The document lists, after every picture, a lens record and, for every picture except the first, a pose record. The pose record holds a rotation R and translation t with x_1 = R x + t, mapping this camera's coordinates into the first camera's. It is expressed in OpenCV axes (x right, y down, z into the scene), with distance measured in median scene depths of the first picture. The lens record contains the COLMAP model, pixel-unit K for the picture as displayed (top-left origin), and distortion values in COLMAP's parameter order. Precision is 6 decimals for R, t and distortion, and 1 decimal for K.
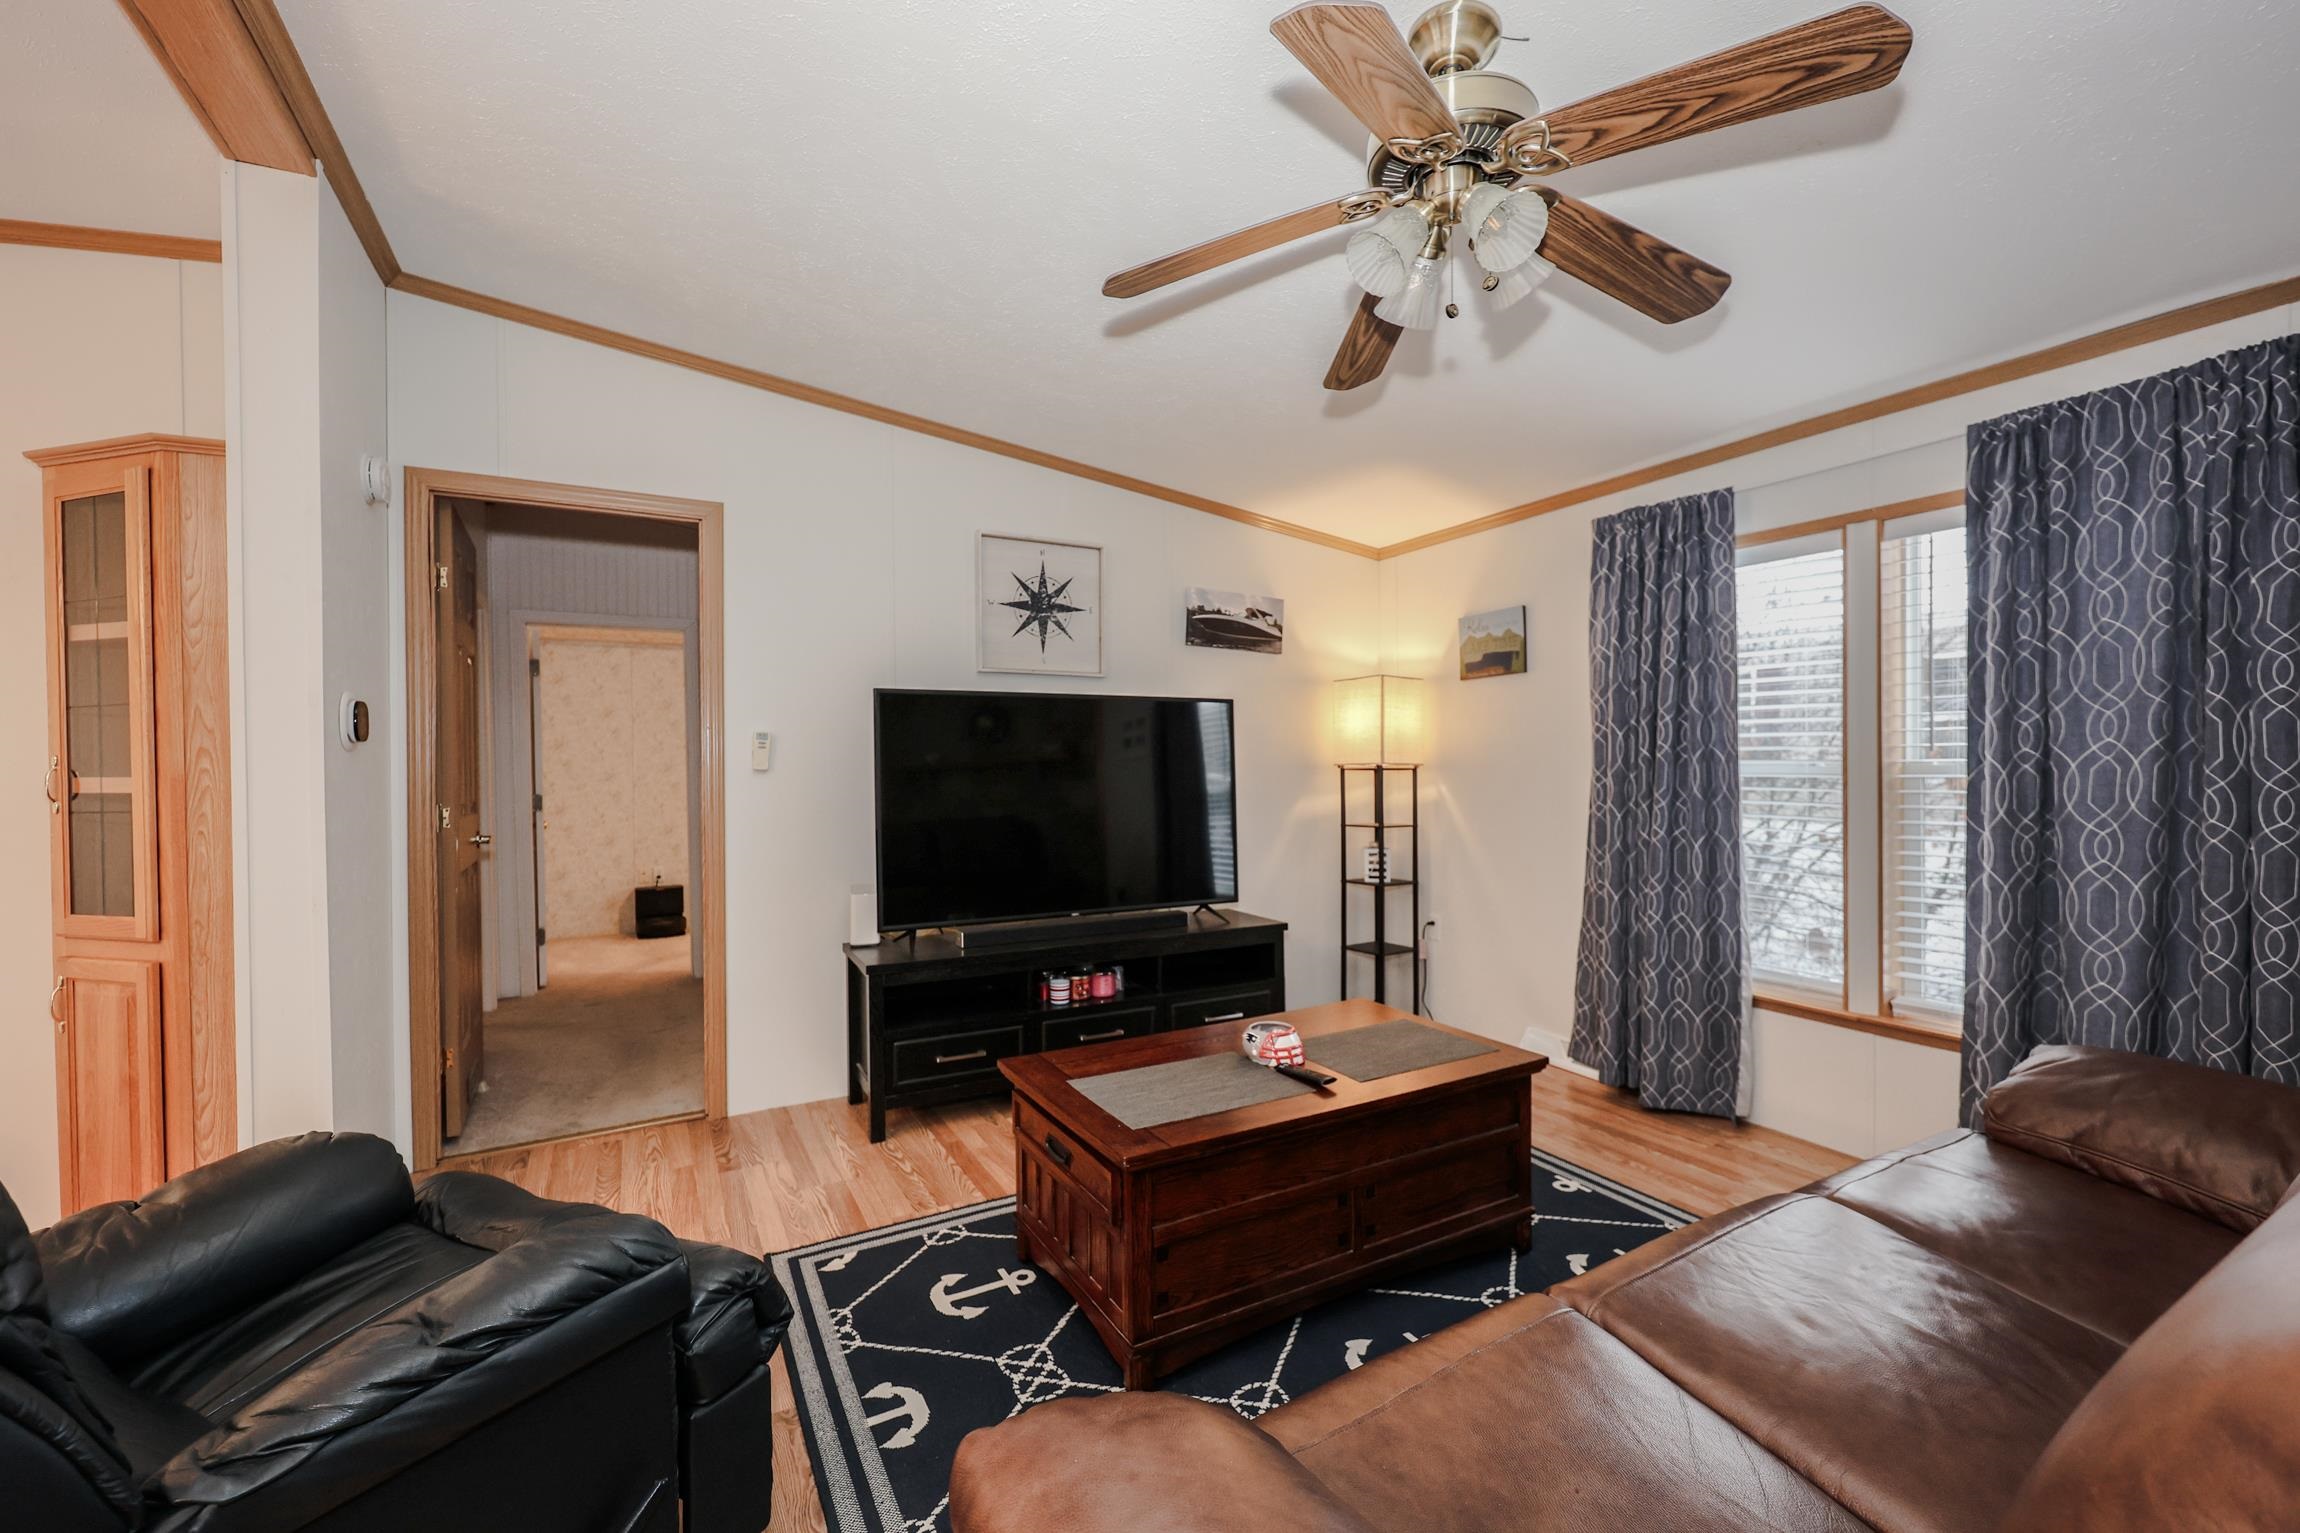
lens RADIAL K [[928.3, 0, 1151.4], [0, 928.3, 761.8], [0, 0, 1]] dist [0.000294, -0.000070]
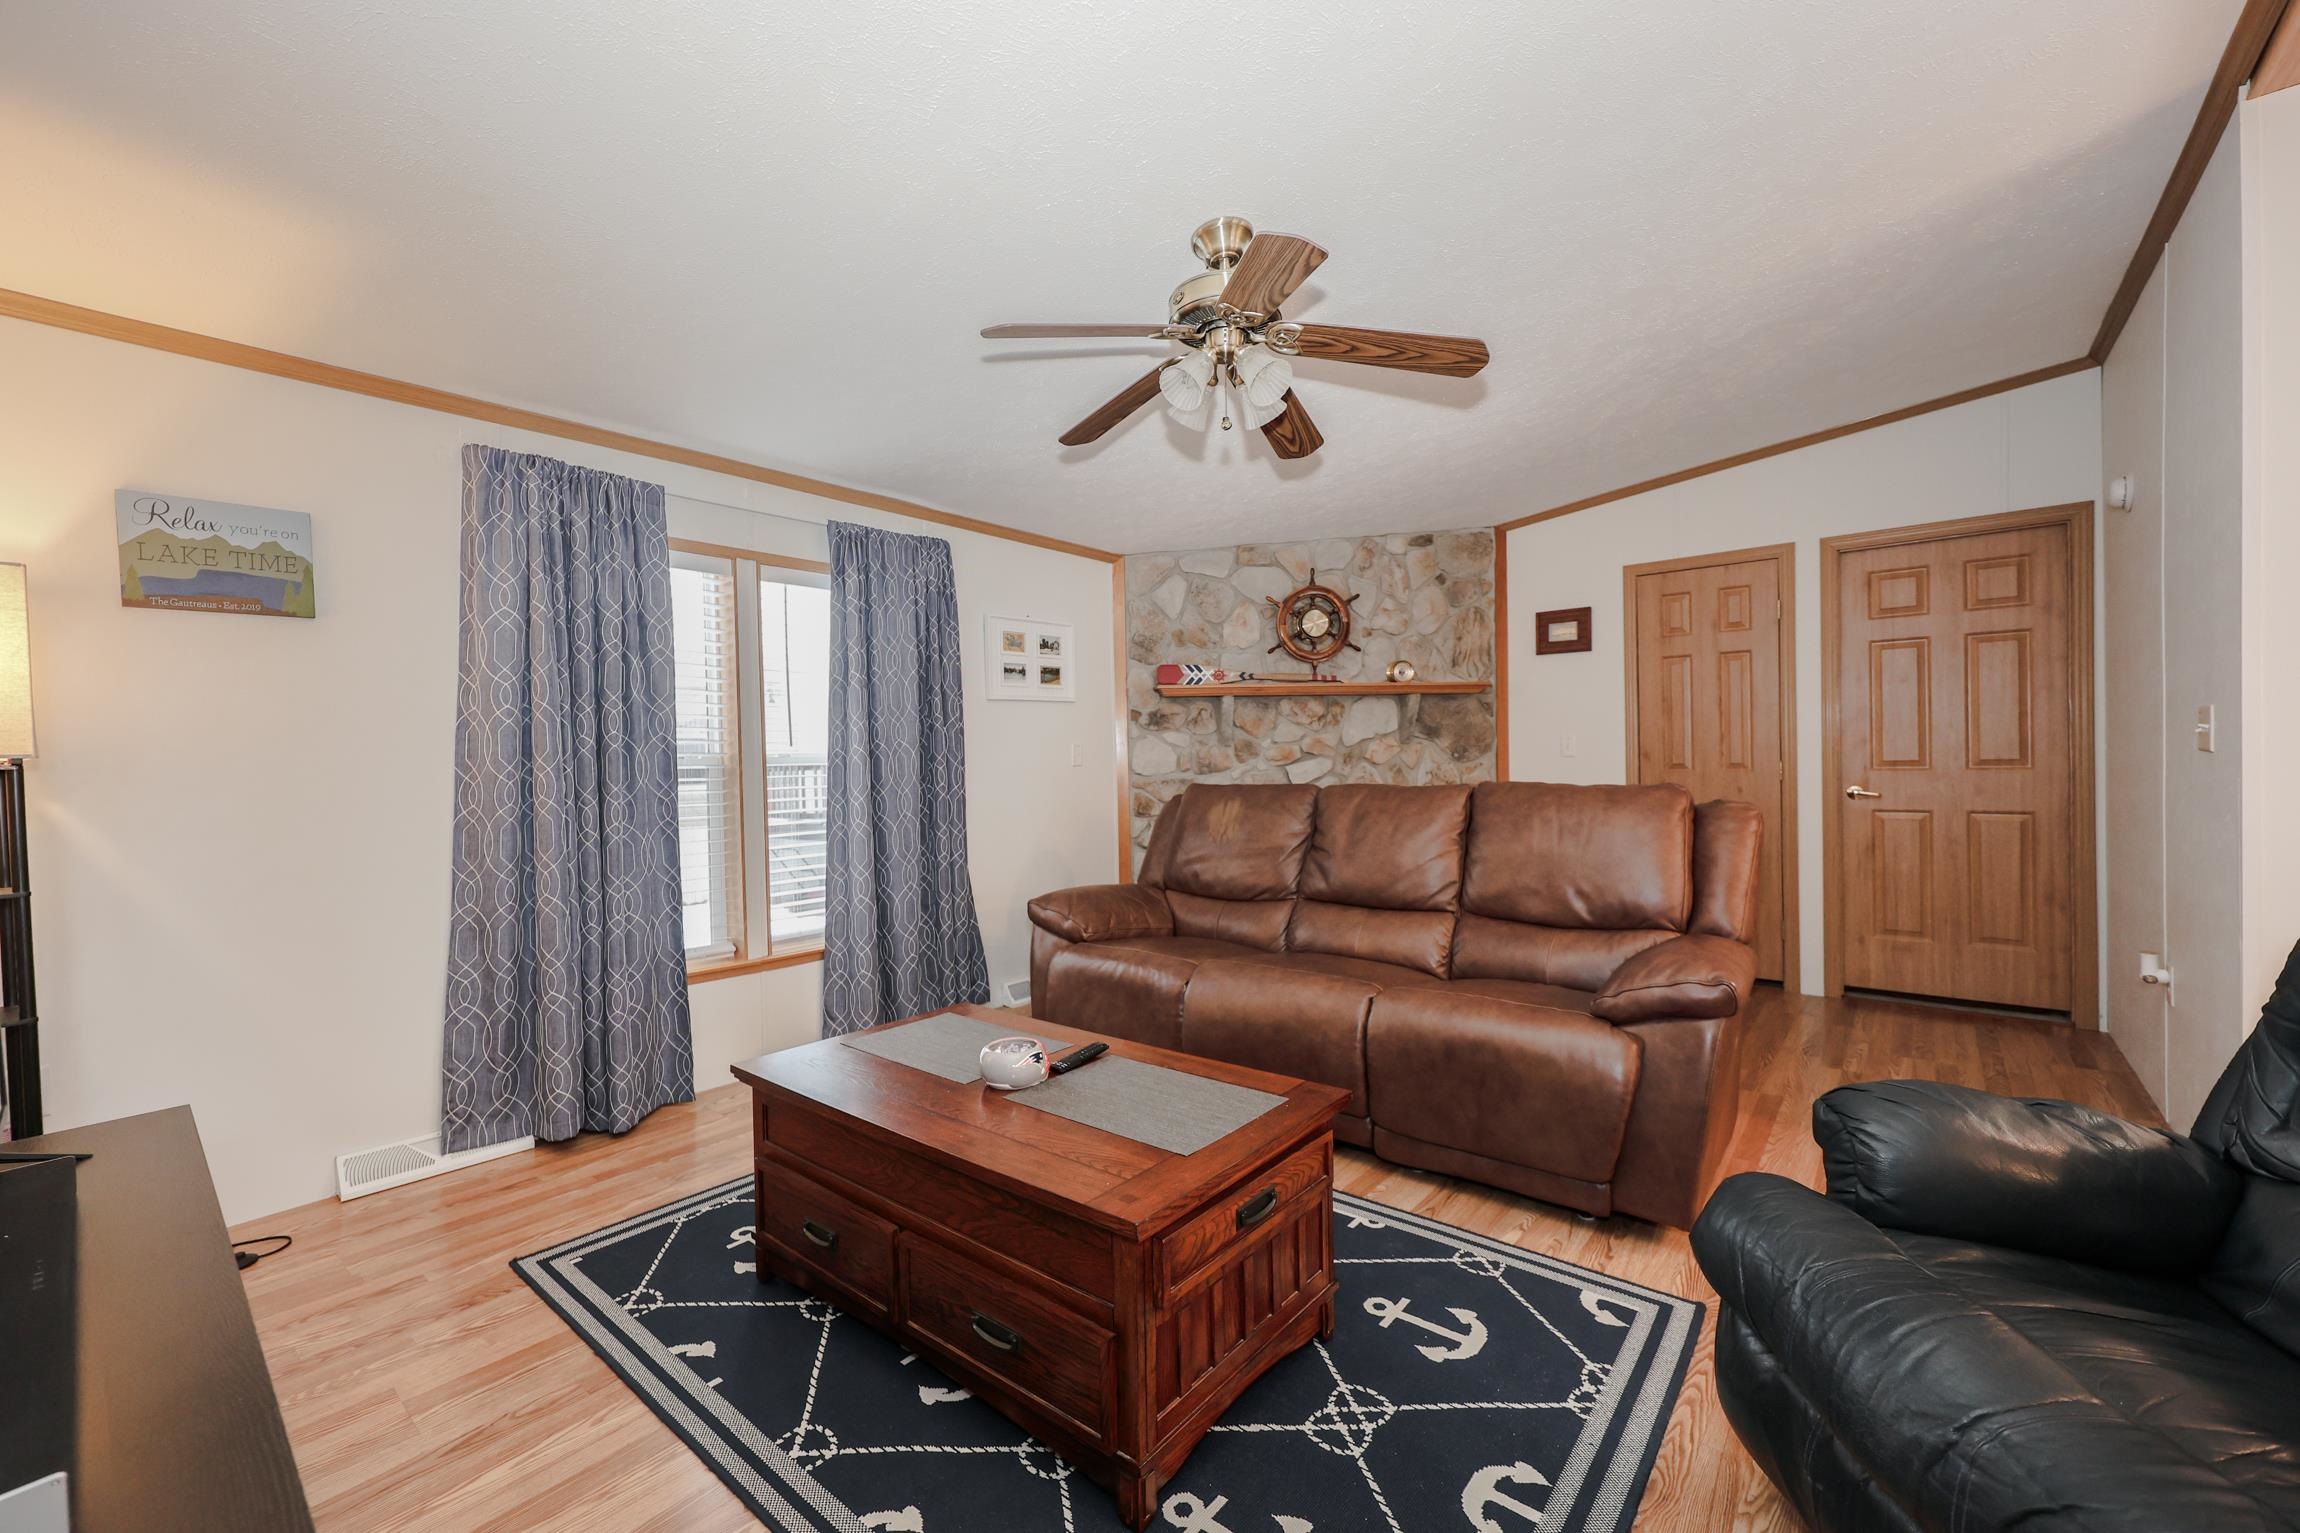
lens RADIAL K [[936.2, 0, 1146.5], [0, 936.2, 774.5], [0, 0, 1]] dist [0.004934, 0.000089]
pose [[-0.364317, 0.000229, 0.931275, -0.465663], [0.020740, 0.999754, 0.007868, 0.022029], [-0.931044, 0.022181, -0.364232, 0.771034]]
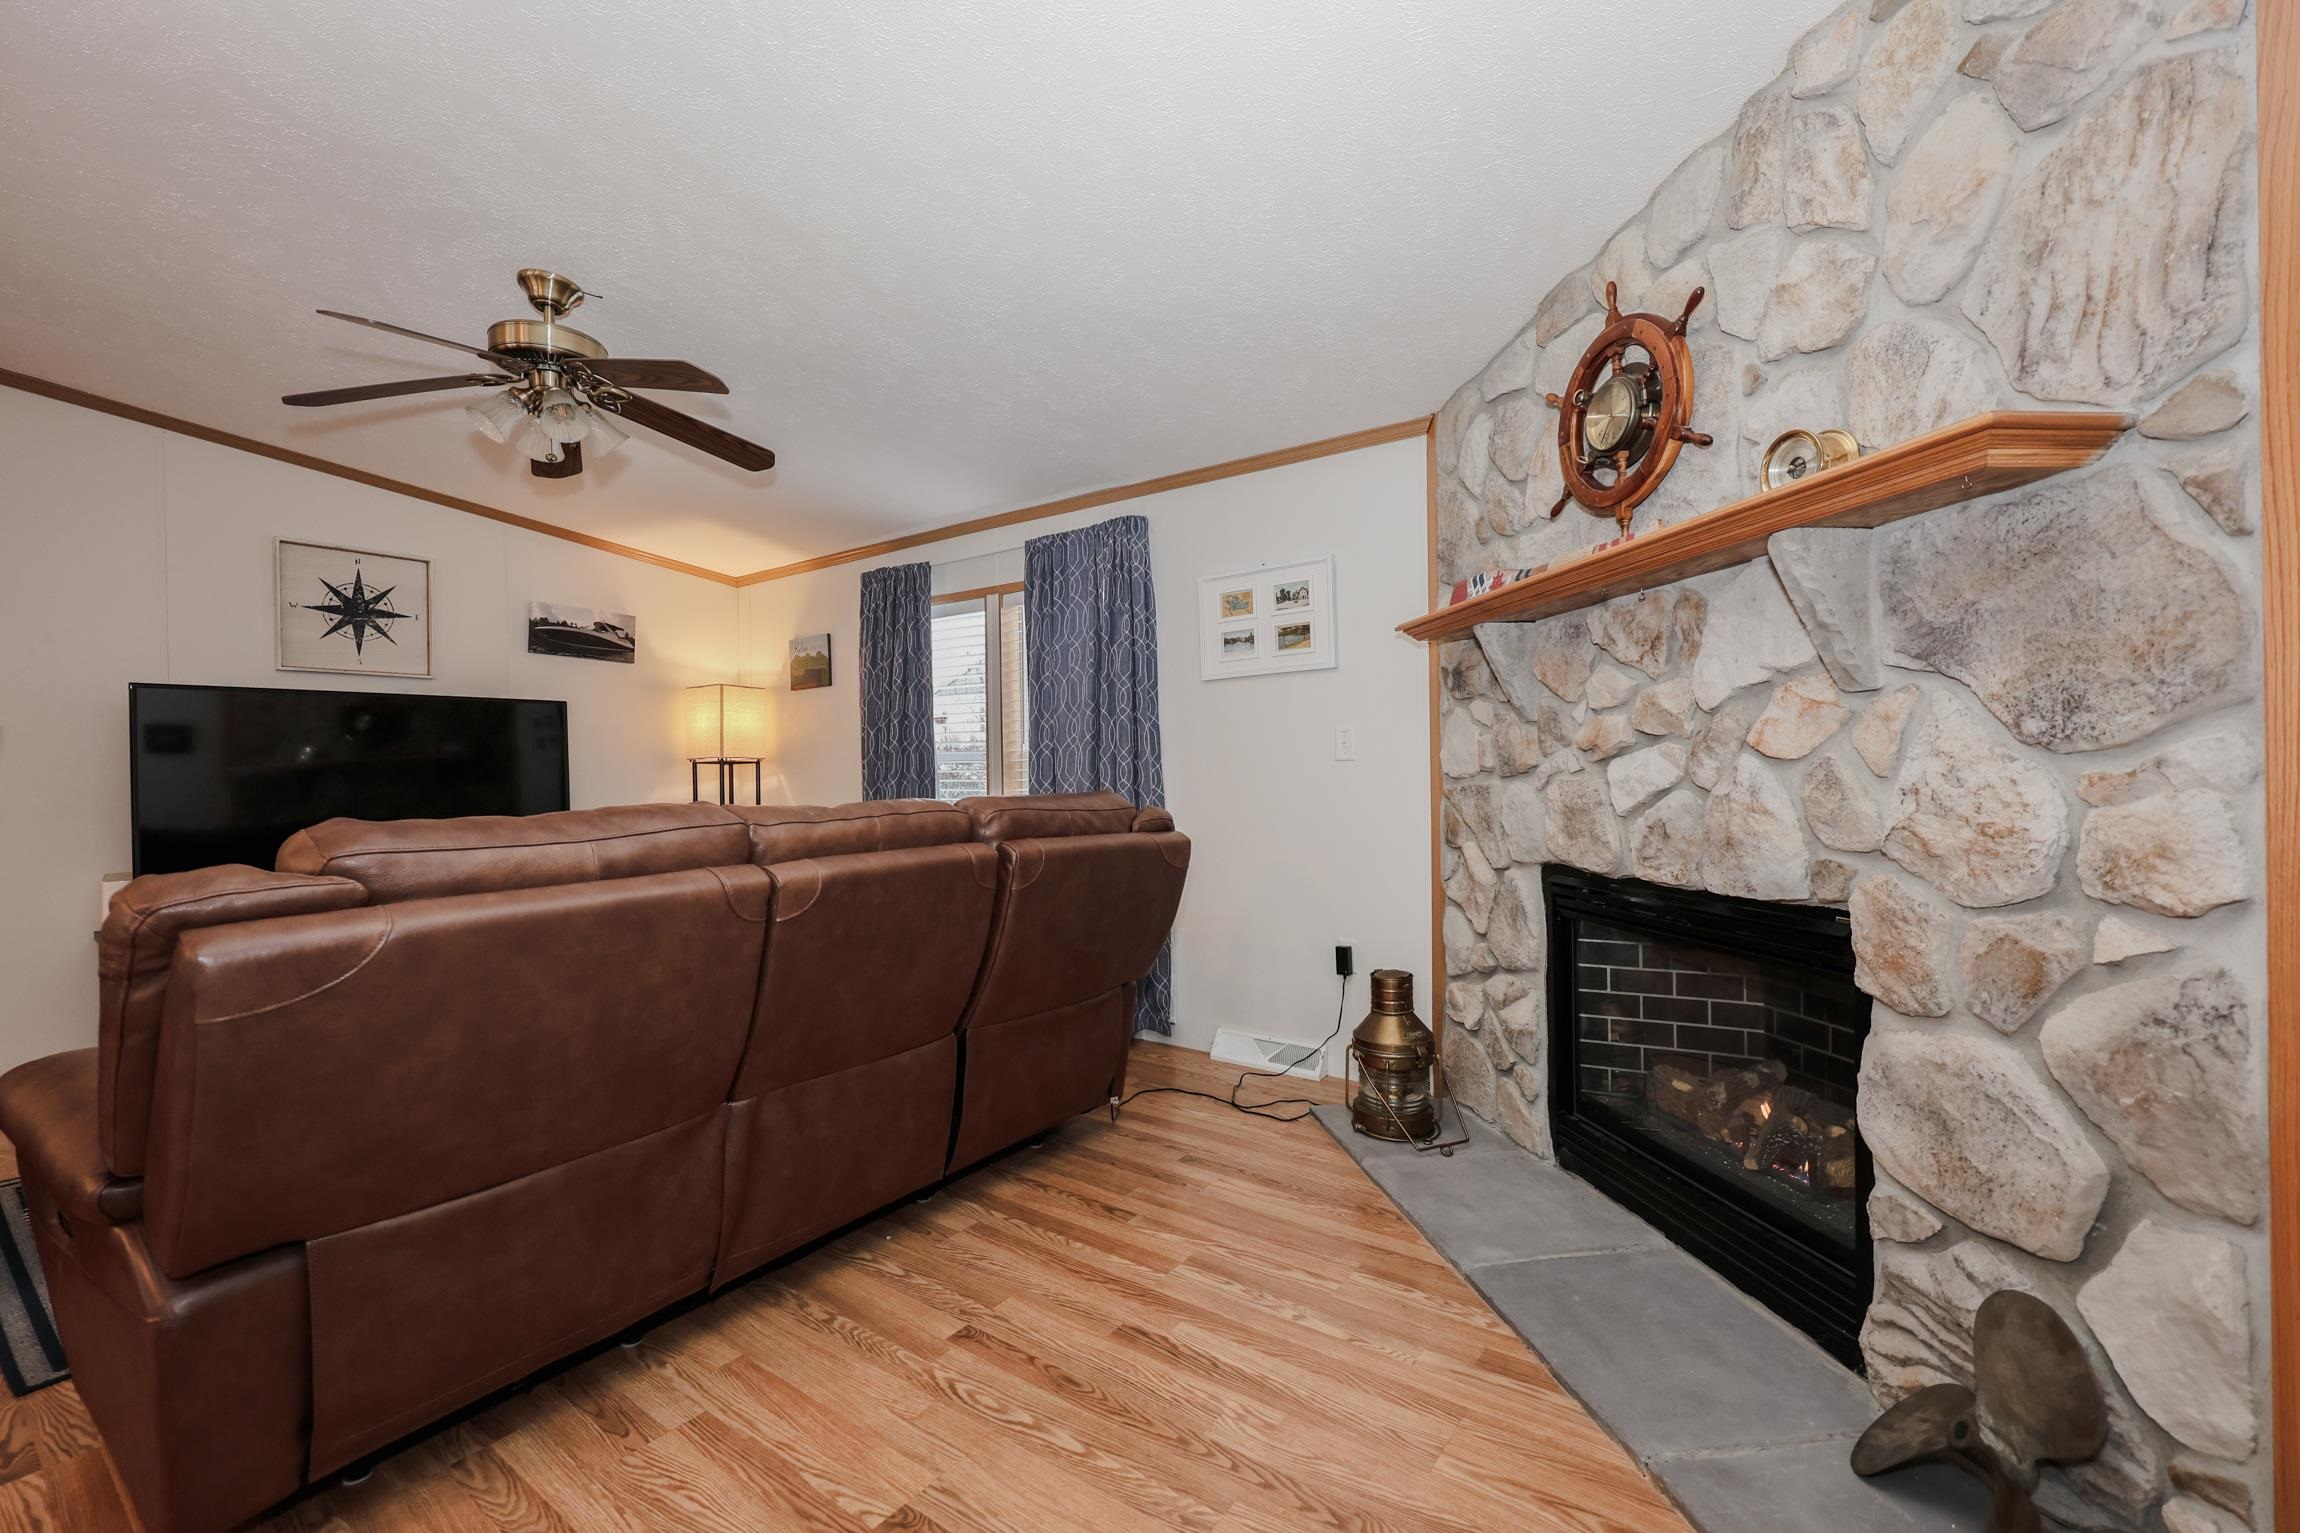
lens RADIAL K [[958.9, 0, 1137.1], [0, 958.9, 768.7], [0, 0, 1]] dist [0.002737, 0.000114]
pose [[0.907649, -0.007173, 0.419669, 0.254309], [0.008413, 0.999964, -0.001104, 0.026177], [-0.419646, 0.004532, 0.907677, -0.424283]]
